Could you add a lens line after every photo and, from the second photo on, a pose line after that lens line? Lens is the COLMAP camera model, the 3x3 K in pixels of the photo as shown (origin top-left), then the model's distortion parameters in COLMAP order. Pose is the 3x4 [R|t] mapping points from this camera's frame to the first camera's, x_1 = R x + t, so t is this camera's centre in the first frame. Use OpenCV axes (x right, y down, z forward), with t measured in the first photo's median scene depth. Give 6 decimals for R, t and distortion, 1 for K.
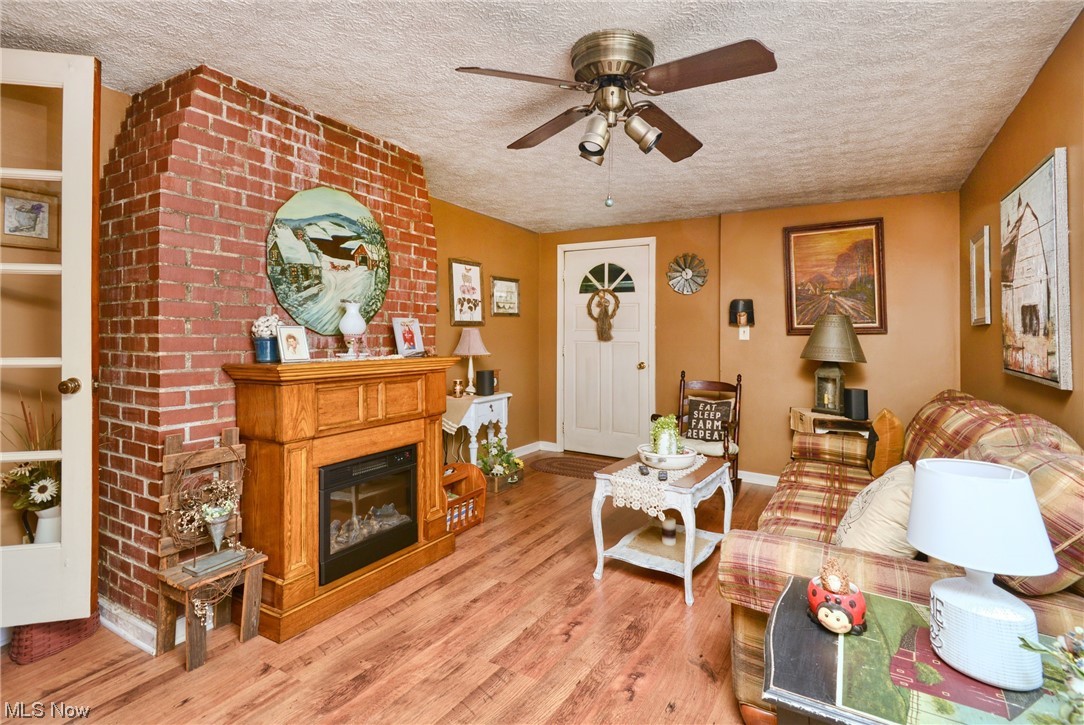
lens RADIAL K [[543.9, 0, 542.0], [0, 543.9, 362.5], [0, 0, 1]] dist [0.000853, -0.001138]
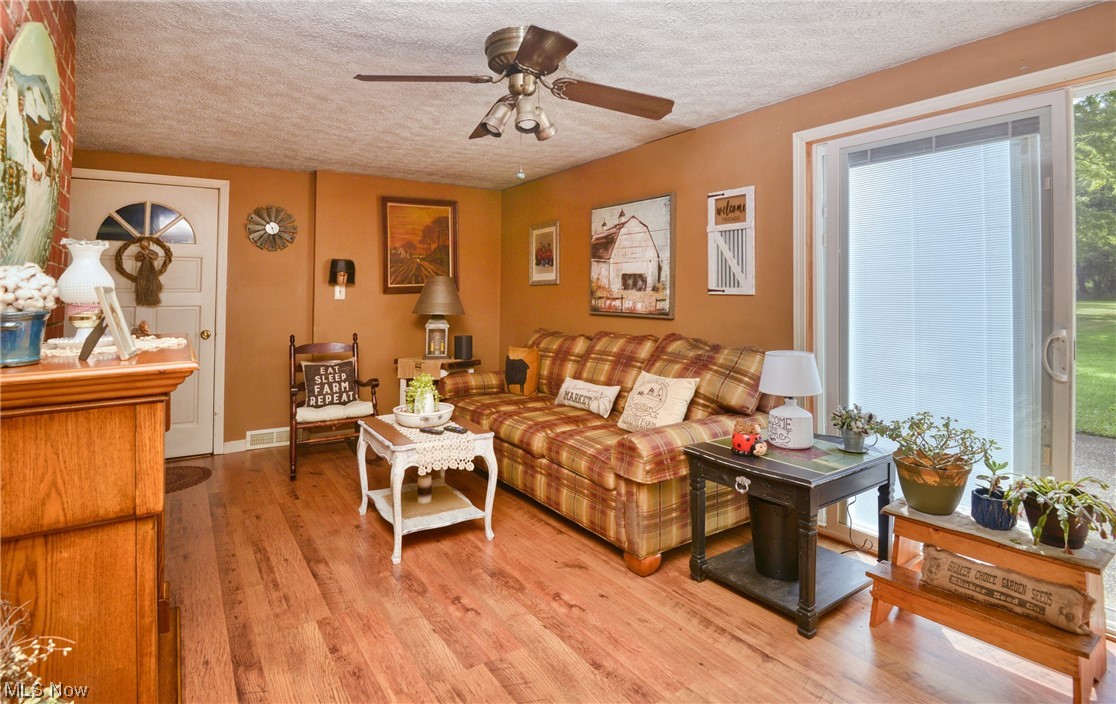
lens RADIAL K [[560.9, 0, 537.2], [0, 560.9, 278.2], [0, 0, 1]] dist [-0.002906, -0.001161]
pose [[0.461405, 0.010451, 0.887128, -0.532635], [0.059787, 0.997291, -0.042845, -0.019925], [-0.885173, 0.072808, 0.459530, 0.277036]]
